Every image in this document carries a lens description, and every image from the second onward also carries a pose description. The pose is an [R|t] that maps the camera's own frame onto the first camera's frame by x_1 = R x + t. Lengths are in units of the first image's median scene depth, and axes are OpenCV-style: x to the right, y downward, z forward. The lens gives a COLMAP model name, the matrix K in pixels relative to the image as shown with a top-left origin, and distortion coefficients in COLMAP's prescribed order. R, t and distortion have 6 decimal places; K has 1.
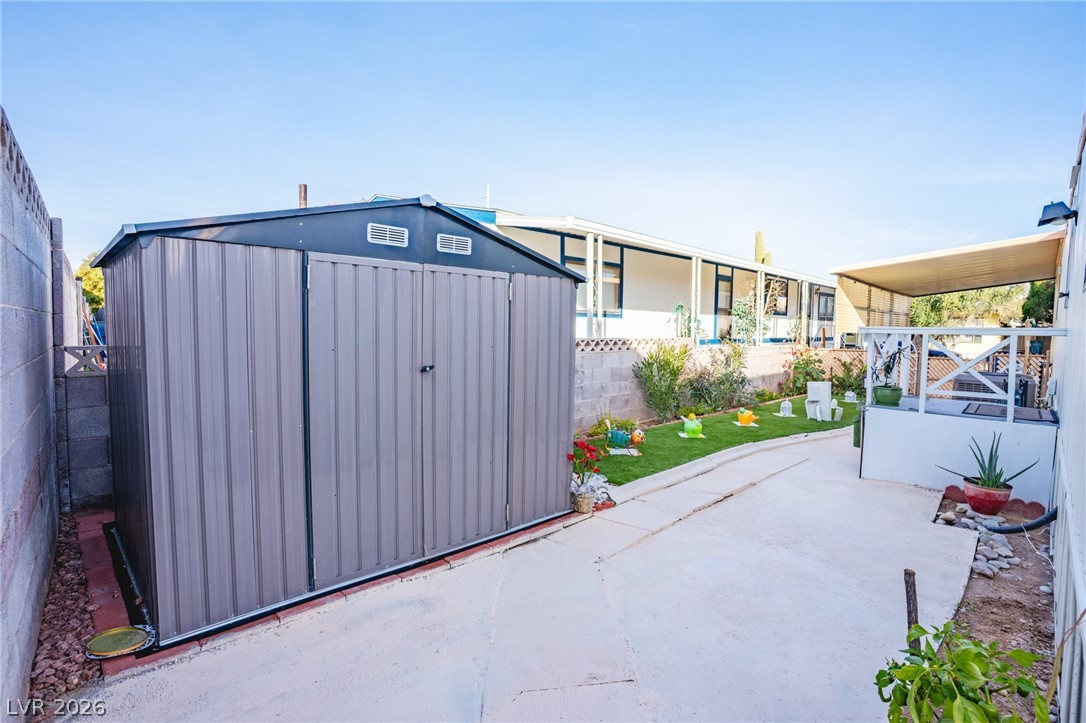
lens RADIAL K [[534.9, 0, 529.5], [0, 534.9, 360.6], [0, 0, 1]] dist [-0.071883, 0.031498]
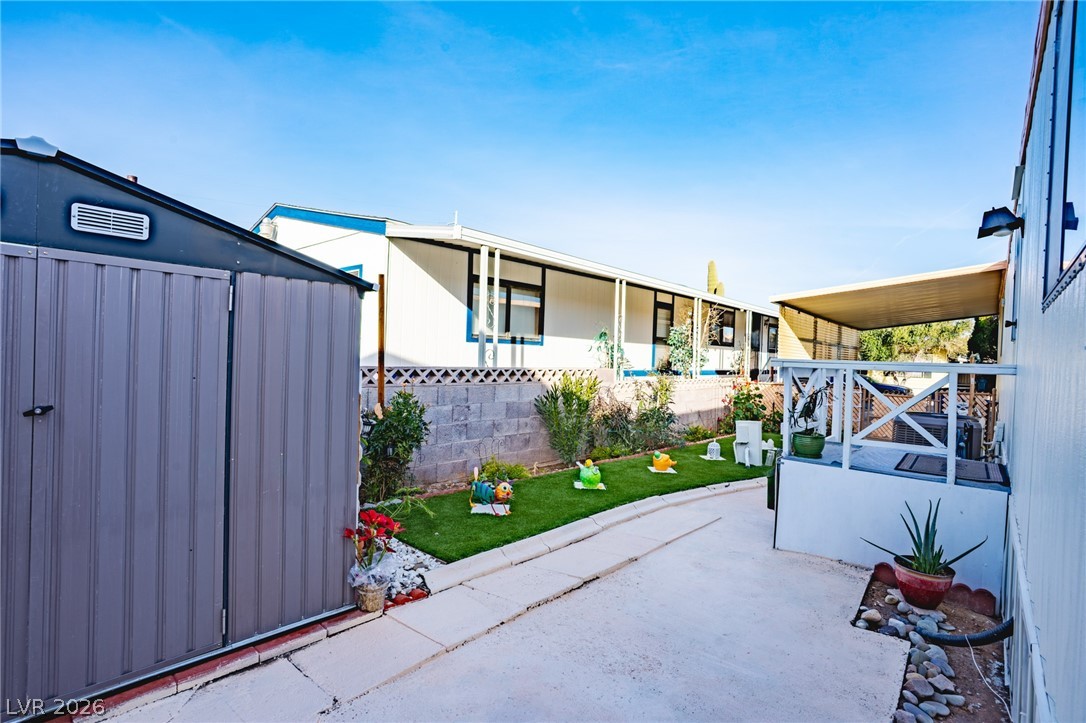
lens RADIAL K [[534.9, 0, 526.5], [0, 534.9, 361.9], [0, 0, 1]] dist [-0.071883, 0.031498]
pose [[0.998376, 0.019116, 0.053669, 0.219929], [-0.016432, 0.998613, -0.050024, -0.013935], [-0.054551, 0.049061, 0.997305, 0.219397]]
